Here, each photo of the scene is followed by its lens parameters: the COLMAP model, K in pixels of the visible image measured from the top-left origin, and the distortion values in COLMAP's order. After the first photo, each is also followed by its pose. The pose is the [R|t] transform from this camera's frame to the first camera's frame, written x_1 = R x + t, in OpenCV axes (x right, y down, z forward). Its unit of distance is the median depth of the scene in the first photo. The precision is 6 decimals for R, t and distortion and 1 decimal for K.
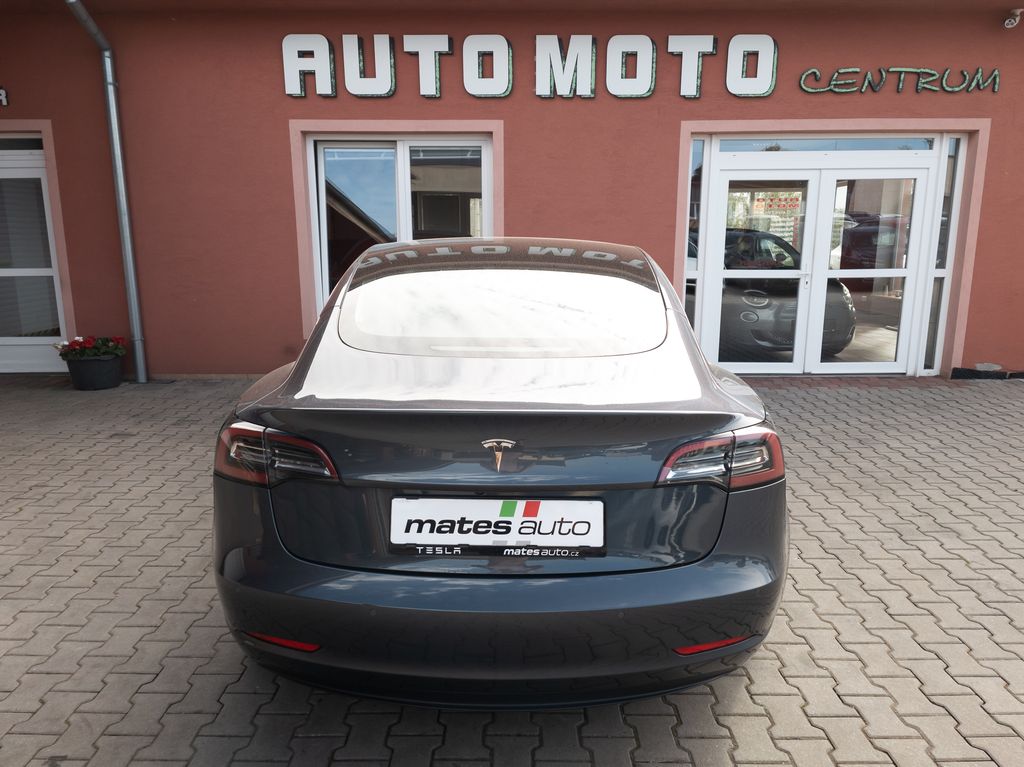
lens RADIAL K [[710.2, 0, 512.0], [0, 710.2, 383.5], [0, 0, 1]] dist [0.050008, -0.056946]
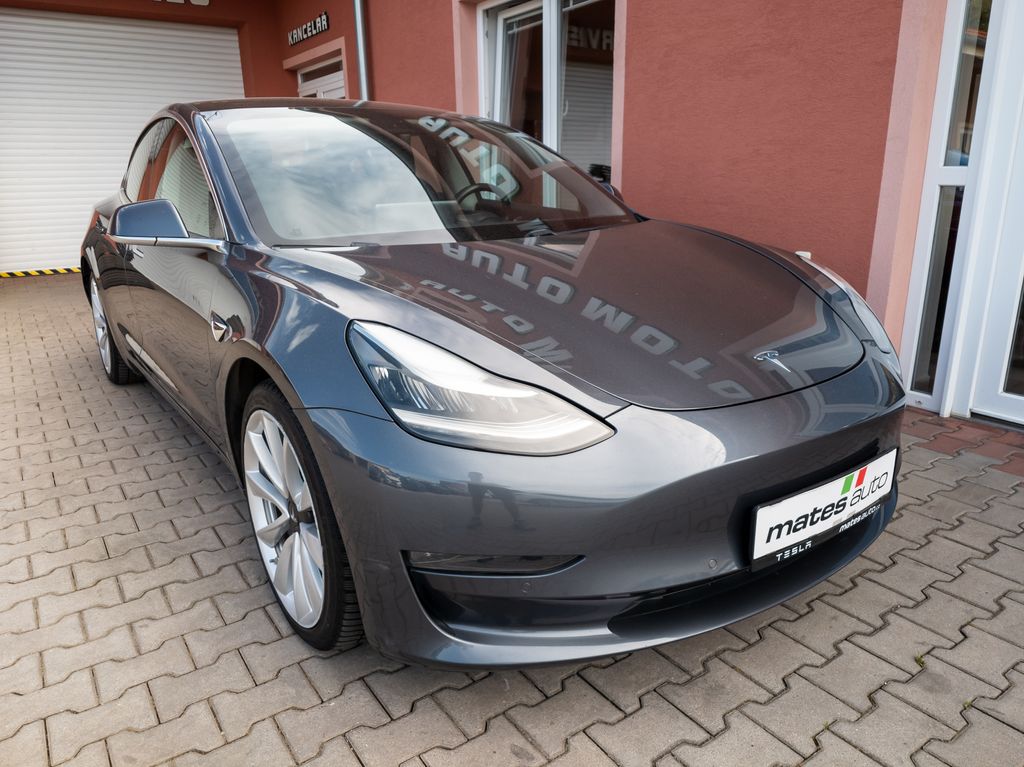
lens RADIAL K [[703.7, 0, 512.0], [0, 703.7, 383.5], [0, 0, 1]] dist [0.052100, -0.059804]
pose [[0.589791, 0.217917, -0.777598, 0.482052], [-0.139582, 0.975919, 0.167625, -0.068463], [0.795401, 0.009675, 0.606006, 0.560774]]
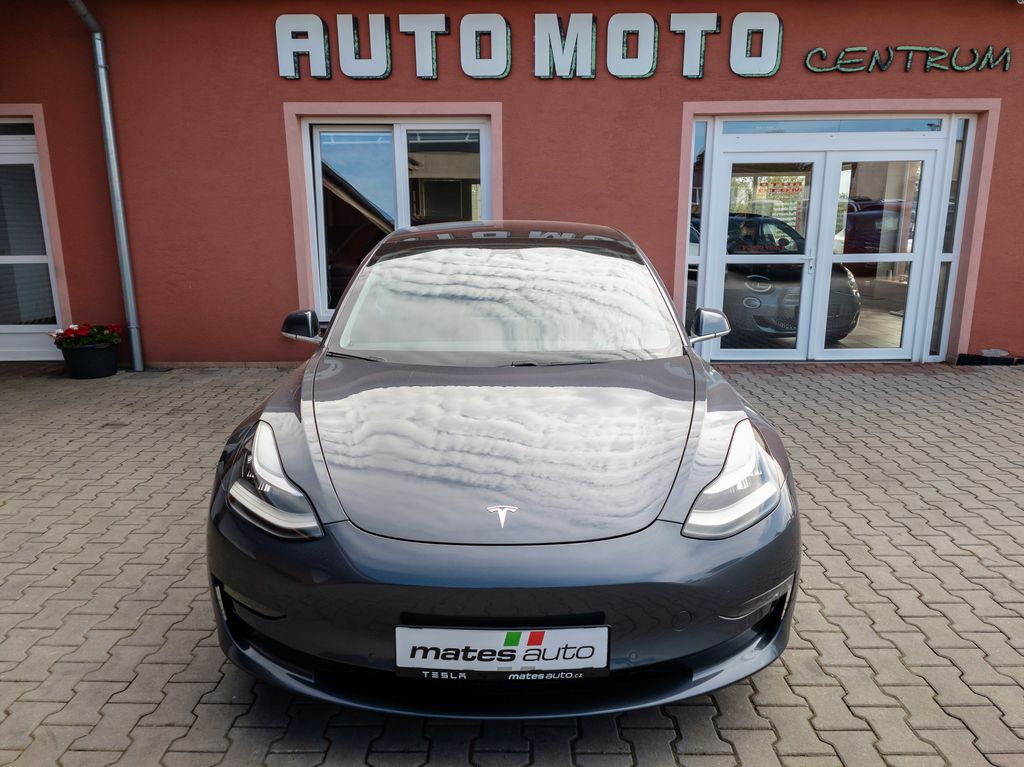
lens RADIAL K [[703.7, 0, 512.0], [0, 703.7, 383.5], [0, 0, 1]] dist [0.052100, -0.059804]
pose [[0.999988, -0.002273, -0.004413, 0.005564], [0.002363, 0.999785, 0.020592, -0.003111], [0.004366, -0.020602, 0.999778, 0.021899]]
